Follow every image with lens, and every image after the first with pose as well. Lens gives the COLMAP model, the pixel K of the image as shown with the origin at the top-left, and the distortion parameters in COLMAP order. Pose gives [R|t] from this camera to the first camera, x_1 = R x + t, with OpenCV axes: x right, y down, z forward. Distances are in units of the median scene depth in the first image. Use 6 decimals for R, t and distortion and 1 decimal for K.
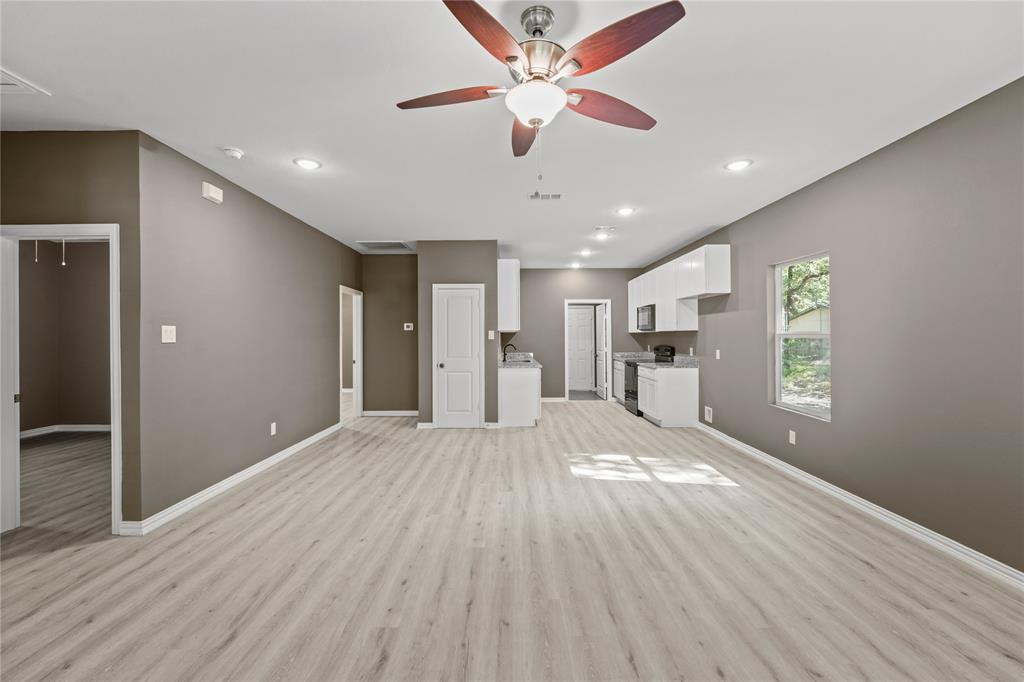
lens RADIAL K [[410.0, 0, 514.2], [0, 410.0, 334.3], [0, 0, 1]] dist [-0.003117, -0.000247]
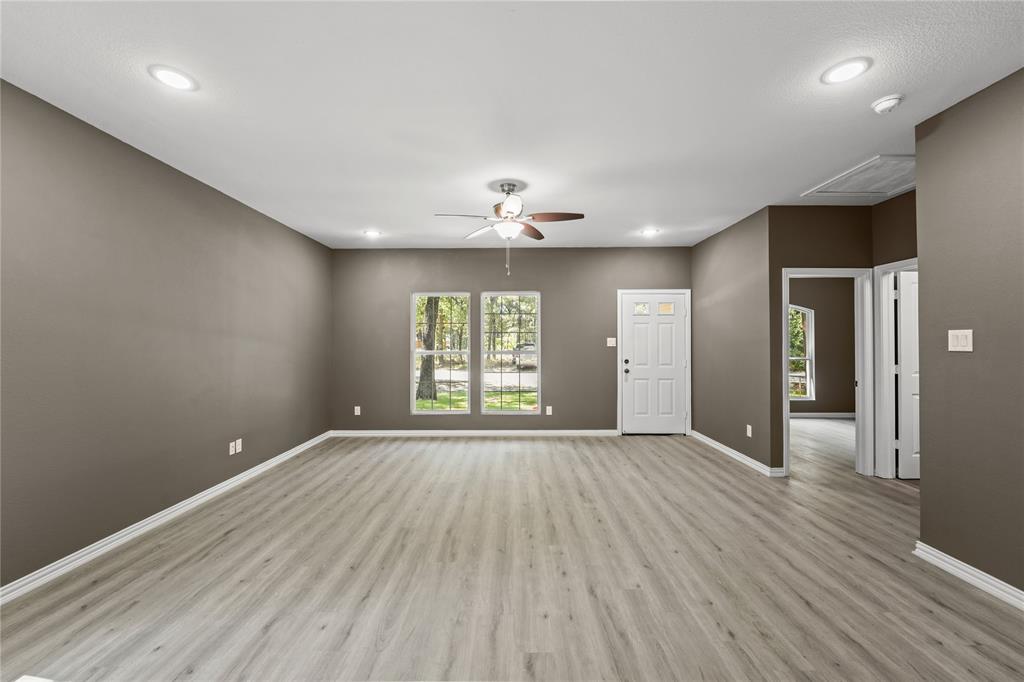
lens RADIAL K [[410.0, 0, 510.9], [0, 410.0, 338.5], [0, 0, 1]] dist [-0.003117, -0.000247]
pose [[-0.999862, 0.001719, 0.016498, 0.003257], [0.001406, 0.999819, -0.018954, 0.004755], [-0.016527, -0.018928, -0.999684, 0.899954]]
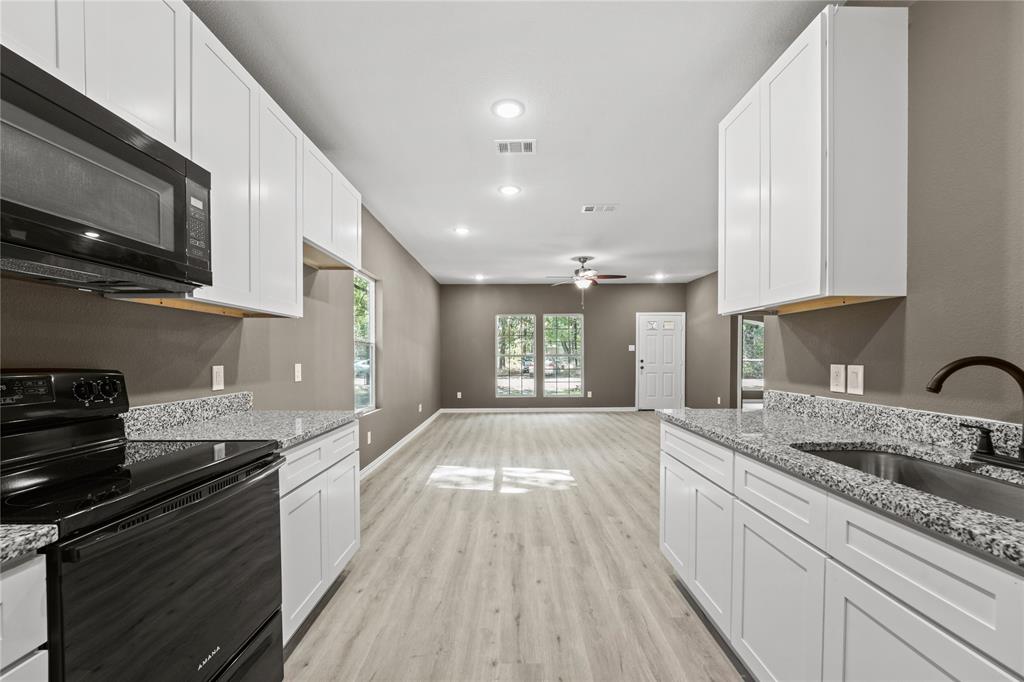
lens RADIAL K [[410.0, 0, 509.5], [0, 410.0, 361.9], [0, 0, 1]] dist [-0.003117, -0.000247]
pose [[-0.999945, 0.003115, 0.009978, 0.198885], [0.003209, 0.999951, 0.009406, 0.028539], [-0.009948, 0.009438, -0.999906, 1.377024]]
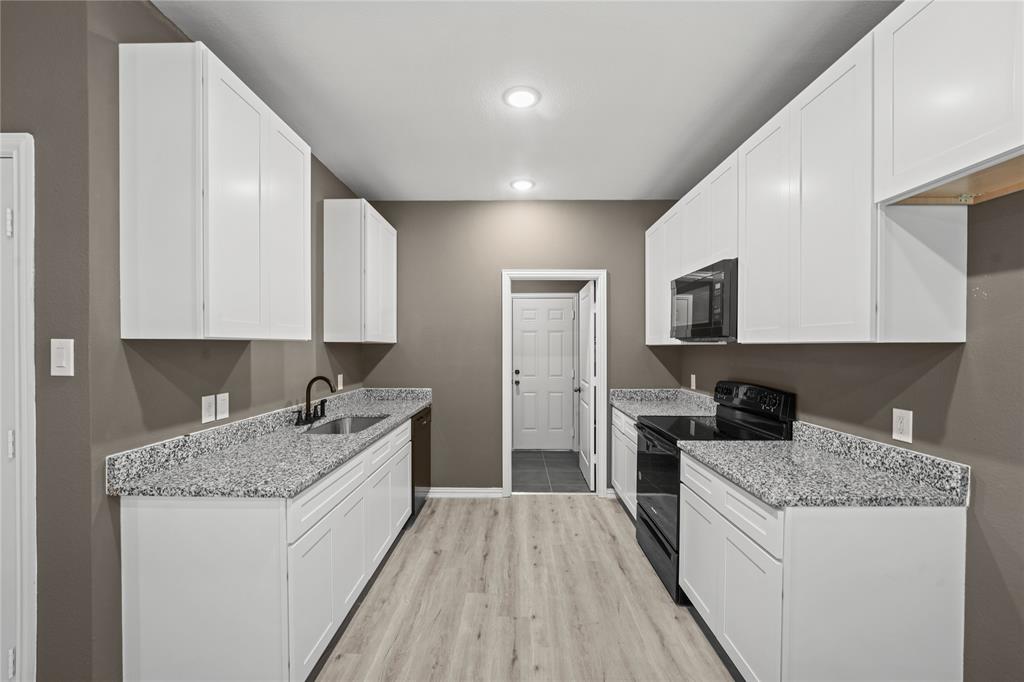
lens RADIAL K [[410.0, 0, 511.7], [0, 410.0, 349.8], [0, 0, 1]] dist [-0.003117, -0.000247]
pose [[0.999711, 0.005426, -0.023420, 0.200216], [-0.004992, 0.999816, 0.018547, -0.008180], [0.023516, -0.018425, 0.999554, 0.765642]]
